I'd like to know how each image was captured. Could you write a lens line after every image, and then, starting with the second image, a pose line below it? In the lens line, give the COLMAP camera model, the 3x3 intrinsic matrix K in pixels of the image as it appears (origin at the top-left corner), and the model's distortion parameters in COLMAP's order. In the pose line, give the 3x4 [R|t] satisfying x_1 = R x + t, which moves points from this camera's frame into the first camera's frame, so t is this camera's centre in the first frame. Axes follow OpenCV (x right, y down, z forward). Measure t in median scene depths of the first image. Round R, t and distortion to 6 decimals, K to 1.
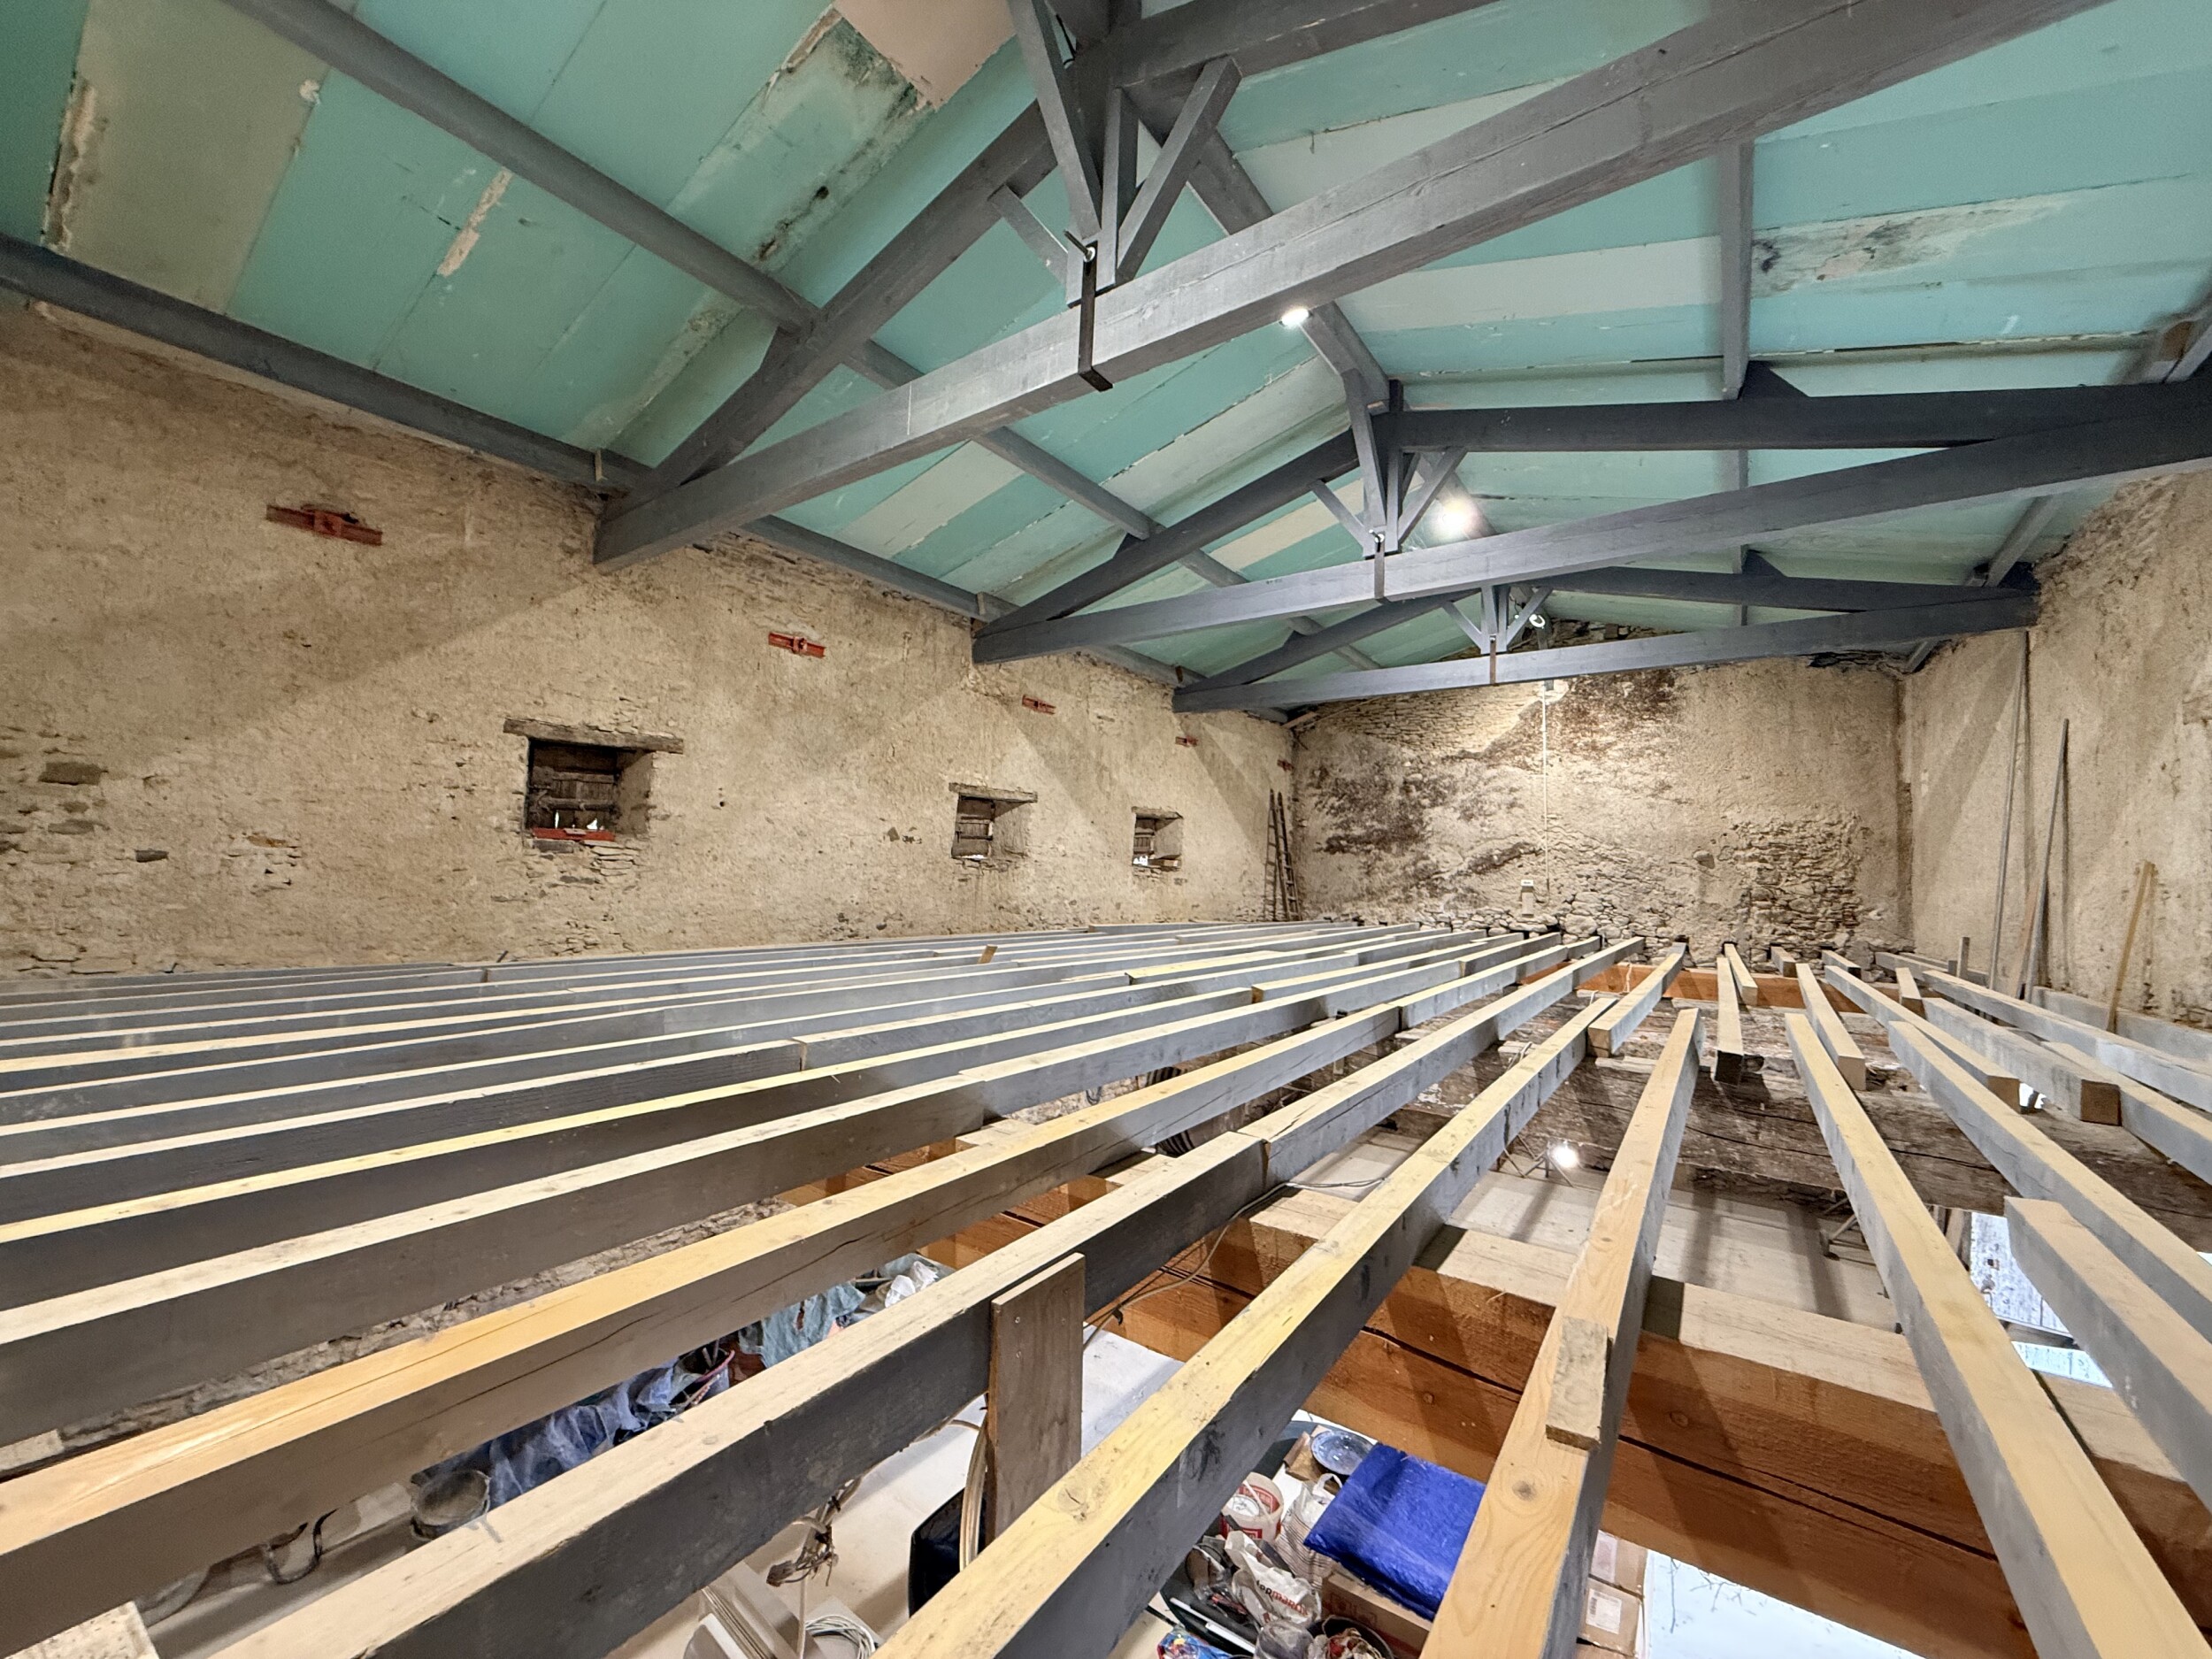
lens RADIAL K [[865.4, 0, 1102.2], [0, 865.4, 829.2], [0, 0, 1]] dist [-0.009138, -0.000088]
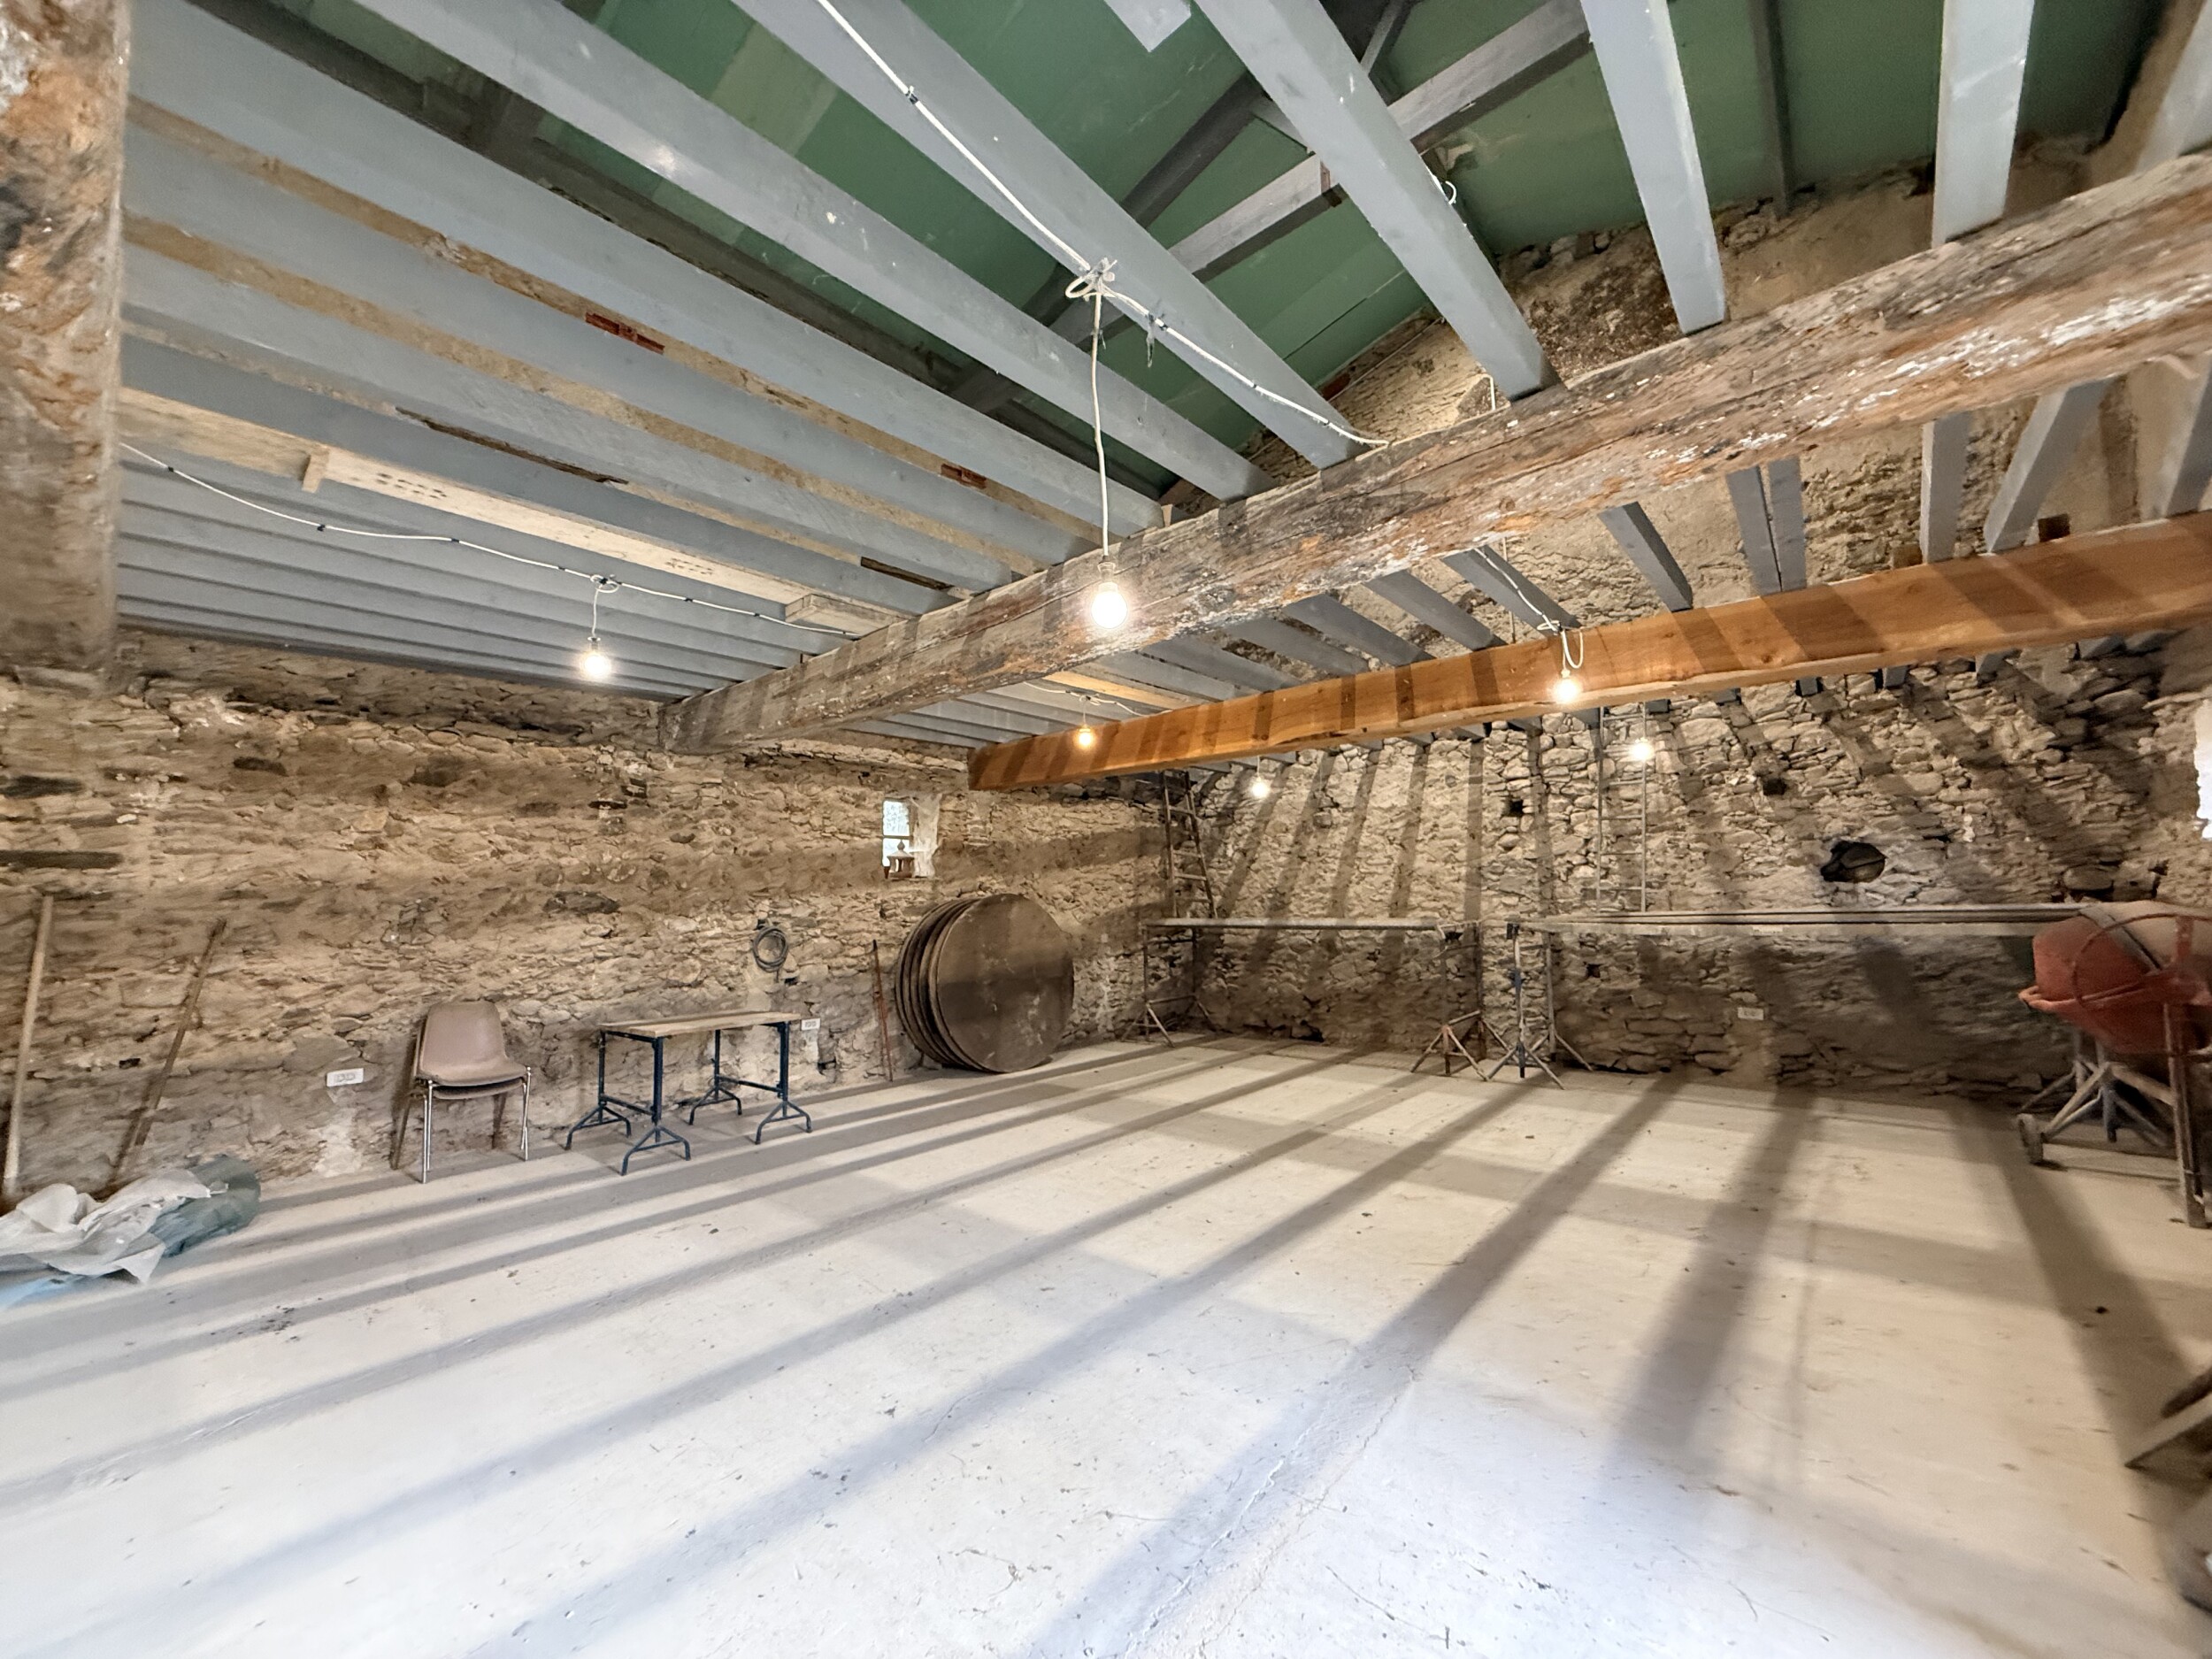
lens RADIAL K [[865.4, 0, 1108.4], [0, 865.4, 833.9], [0, 0, 1]] dist [-0.009138, -0.000088]
pose [[0.994876, -0.052081, -0.086660, 0.294950], [0.049218, 0.998180, -0.034852, 0.245145], [0.088317, 0.030408, 0.995628, 0.370859]]
